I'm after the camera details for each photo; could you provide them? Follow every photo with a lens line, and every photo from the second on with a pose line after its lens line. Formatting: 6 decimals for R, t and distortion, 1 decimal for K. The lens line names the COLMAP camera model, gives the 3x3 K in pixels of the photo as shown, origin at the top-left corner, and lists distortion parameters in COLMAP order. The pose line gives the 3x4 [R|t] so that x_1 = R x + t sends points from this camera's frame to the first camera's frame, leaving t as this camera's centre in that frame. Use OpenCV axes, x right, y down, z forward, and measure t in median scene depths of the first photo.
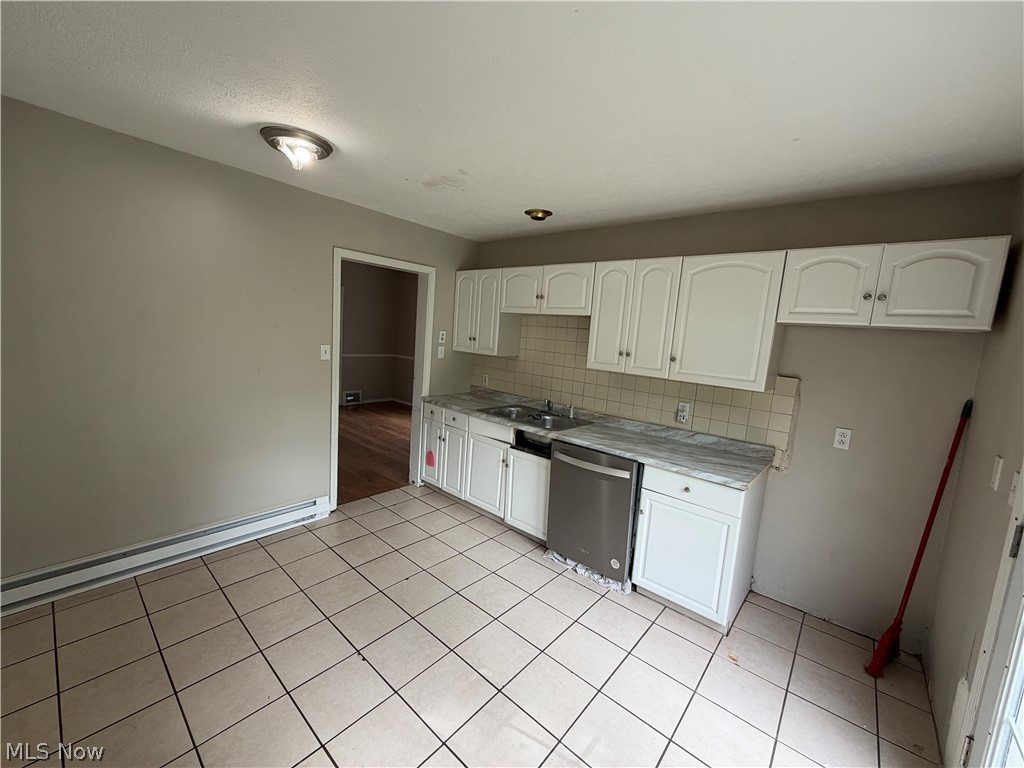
lens RADIAL K [[405.5, 0, 512.0], [0, 405.5, 383.9], [0, 0, 1]] dist [-0.007175, -0.000146]
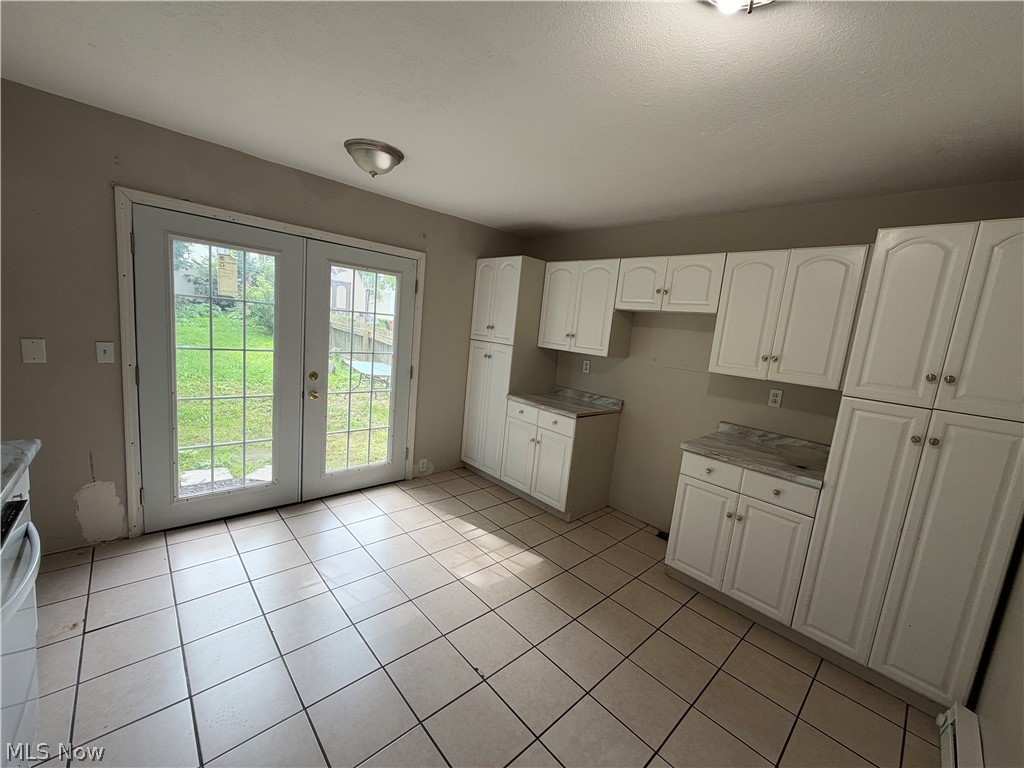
lens RADIAL K [[405.5, 0, 509.7], [0, 405.5, 385.0], [0, 0, 1]] dist [-0.007175, -0.000146]
pose [[-0.978512, -0.190289, 0.079397, -0.246030], [-0.163283, 0.950279, 0.265158, -0.150915], [-0.125906, 0.246497, -0.960930, 1.102300]]
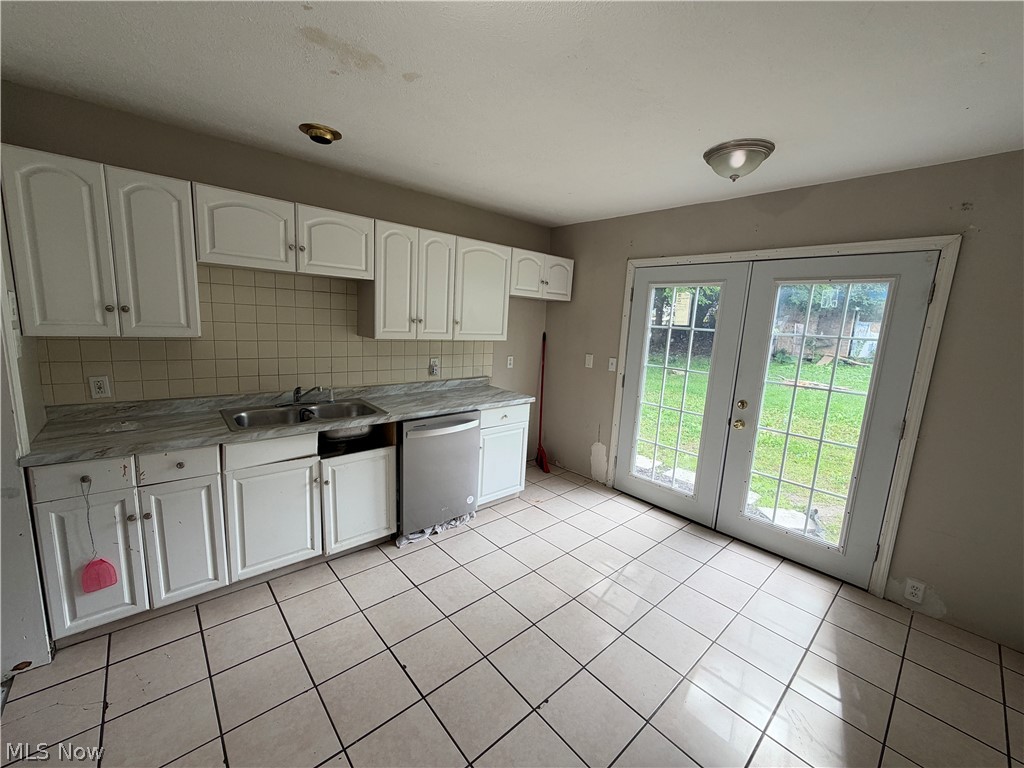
lens RADIAL K [[405.5, 0, 508.7], [0, 405.5, 382.7], [0, 0, 1]] dist [-0.007175, -0.000146]
pose [[0.140460, -0.228814, 0.963283, -0.671565], [0.072706, 0.972686, 0.220446, -0.123391], [-0.987413, 0.039072, 0.153260, 0.577191]]
